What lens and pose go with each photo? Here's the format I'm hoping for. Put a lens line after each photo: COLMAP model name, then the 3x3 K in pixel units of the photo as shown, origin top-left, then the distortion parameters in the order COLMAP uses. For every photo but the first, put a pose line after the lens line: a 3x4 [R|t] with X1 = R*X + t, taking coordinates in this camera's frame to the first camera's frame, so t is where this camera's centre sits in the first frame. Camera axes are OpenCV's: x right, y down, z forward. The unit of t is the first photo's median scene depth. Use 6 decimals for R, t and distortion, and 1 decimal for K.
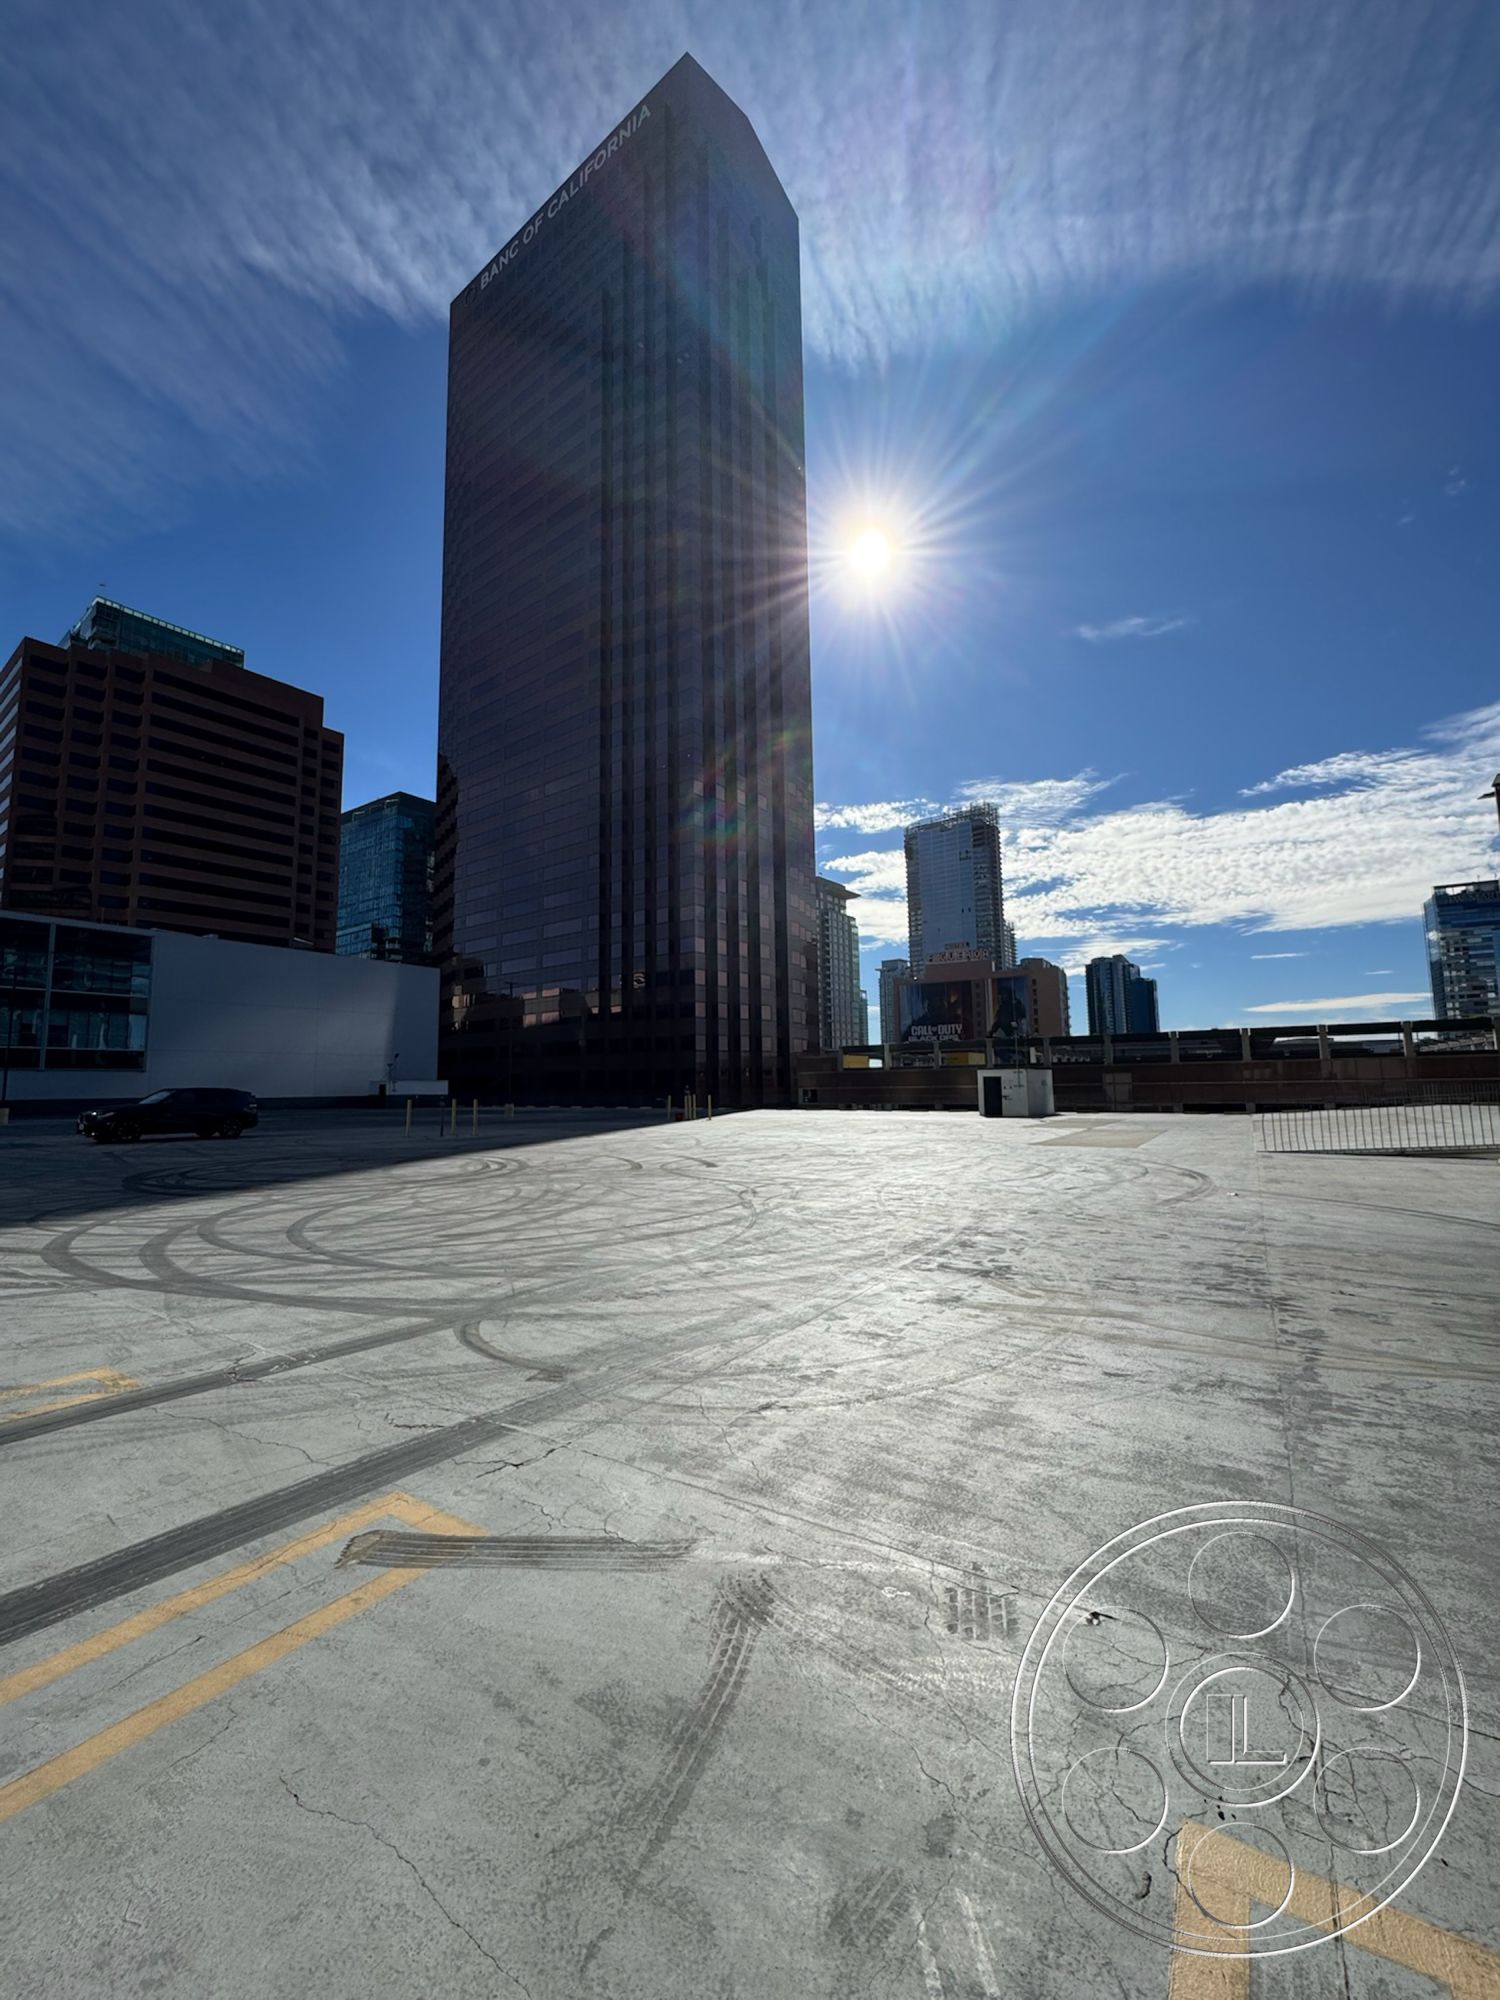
lens RADIAL K [[811.7, 0, 743.2], [0, 811.7, 1009.1], [0, 0, 1]] dist [-0.002390, 0.000657]
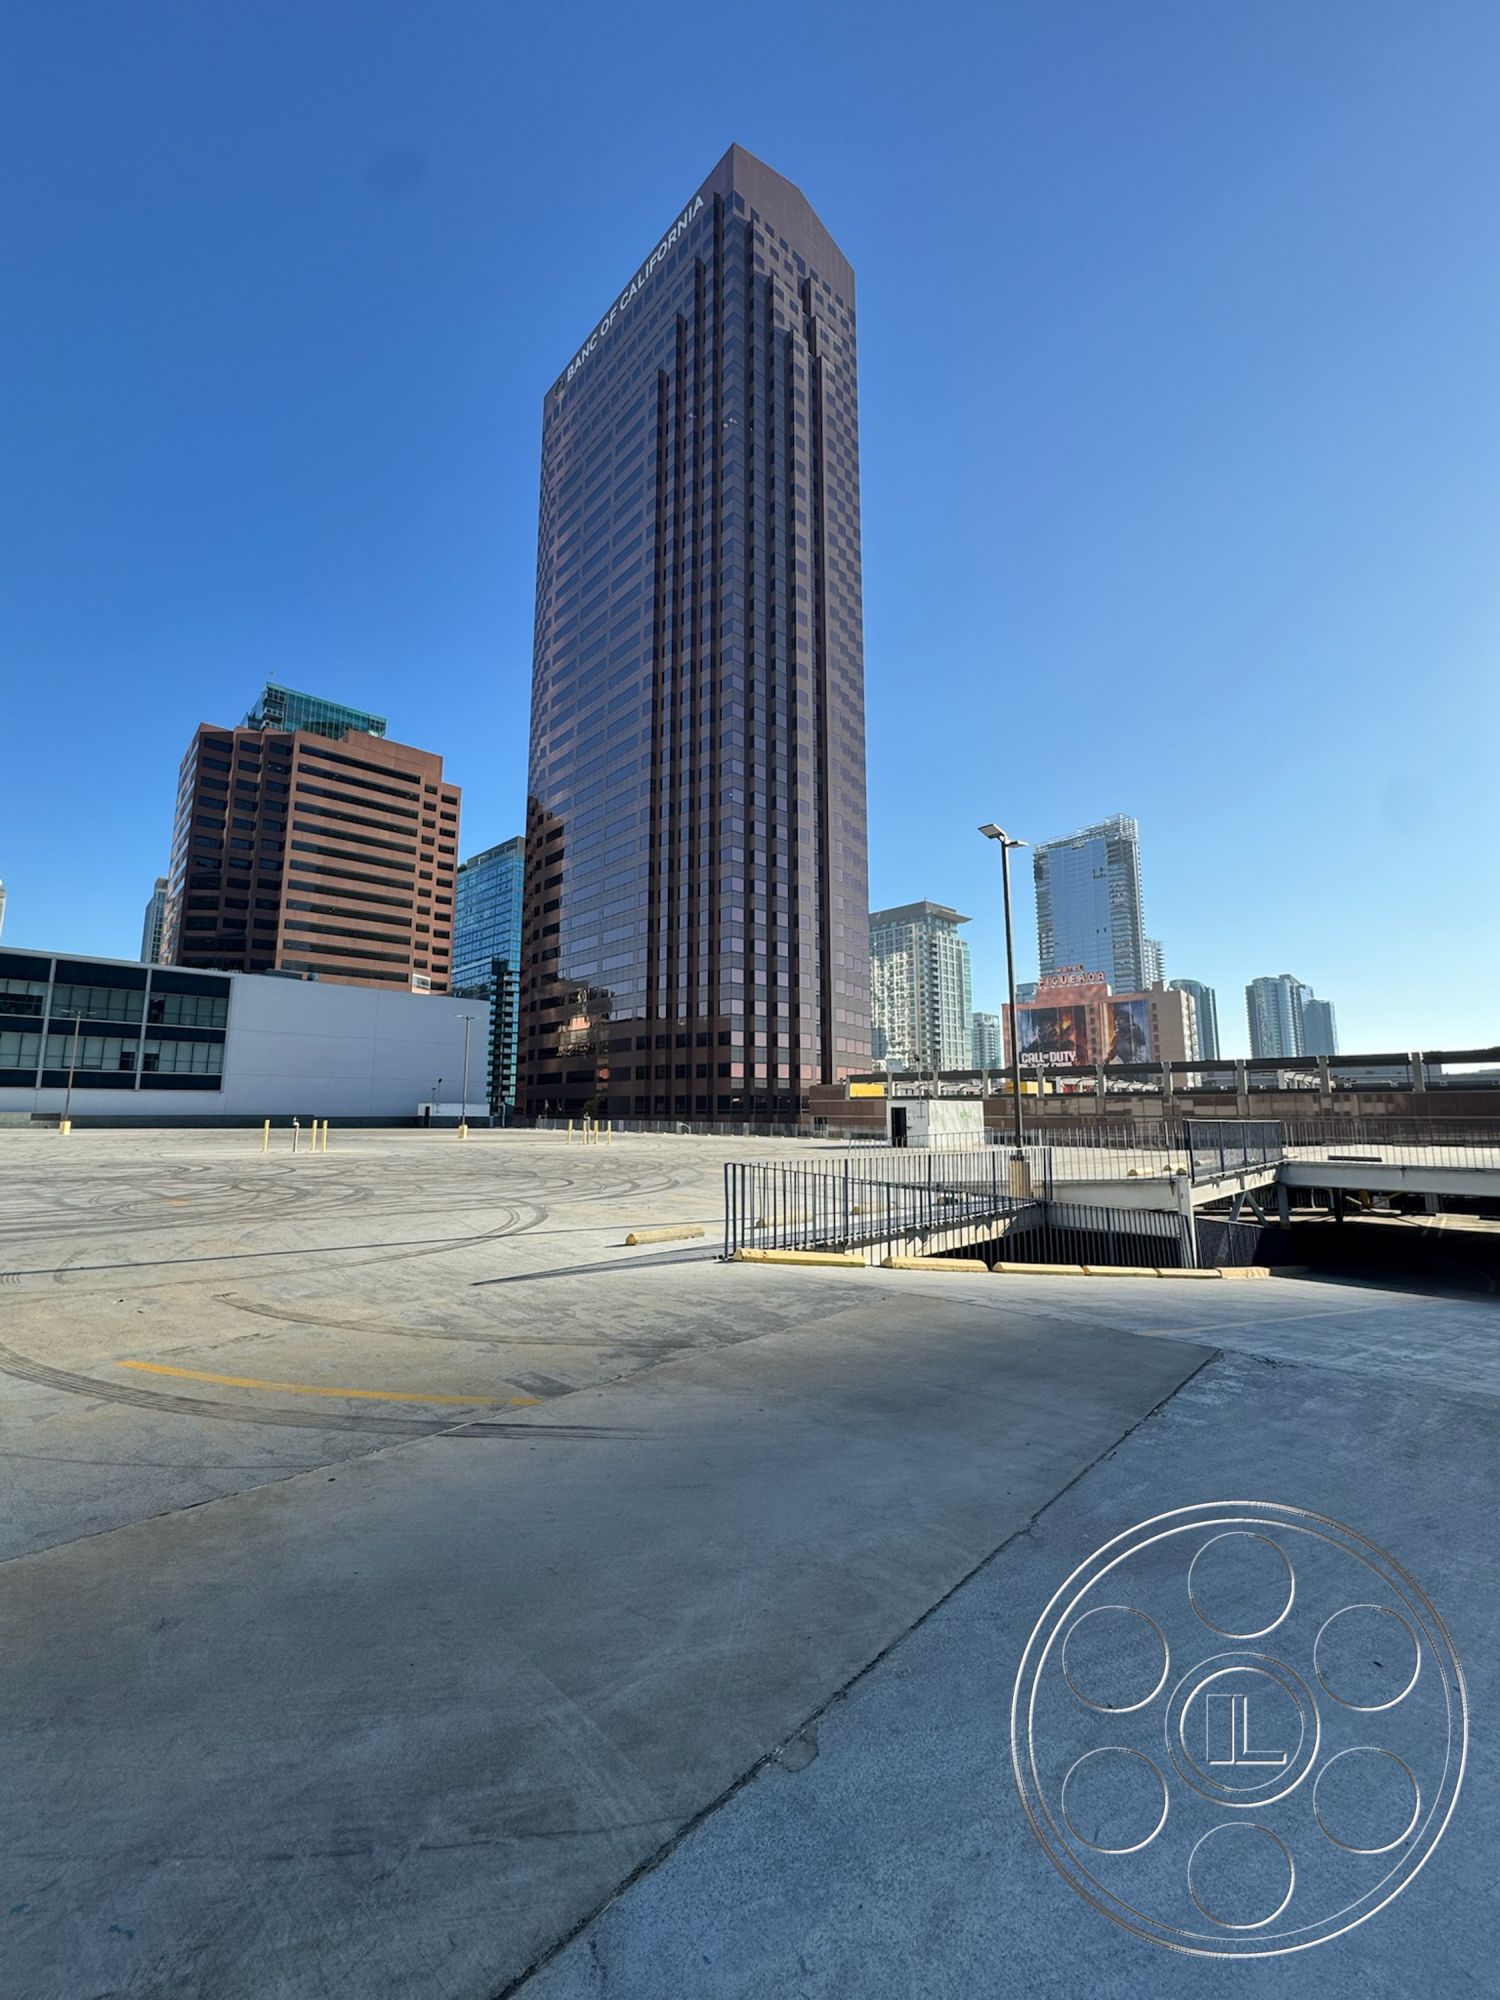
lens RADIAL K [[811.7, 0, 738.2], [0, 811.7, 1009.9], [0, 0, 1]] dist [-0.002390, 0.000657]
pose [[0.983973, -0.006971, -0.178184, 0.094707], [0.001338, 0.999496, -0.031711, -0.001945], [0.178315, 0.030965, 0.983486, -0.012261]]
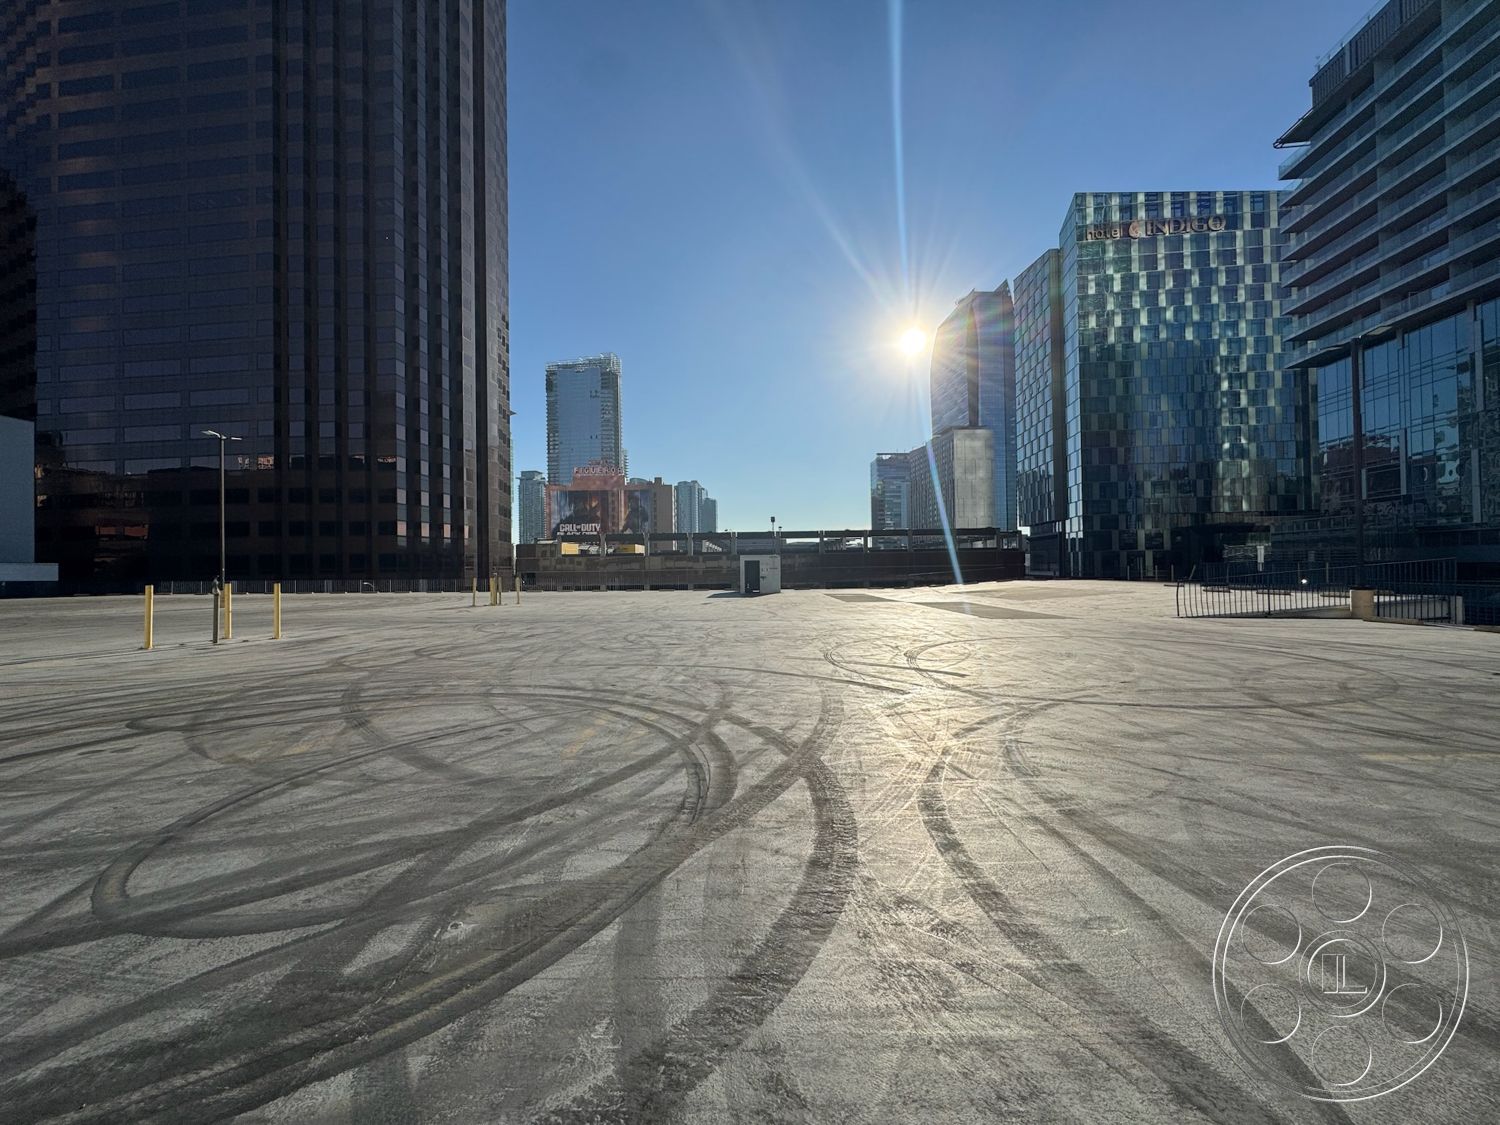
lens RADIAL K [[608.8, 0, 751.1], [0, 608.8, 565.6], [0, 0, 1]] dist [-0.002390, 0.000657]
pose [[0.854845, 0.003445, 0.518872, -0.052757], [-0.046758, 0.996421, 0.070418, 0.009268], [-0.516772, -0.084458, 0.851947, 0.079540]]
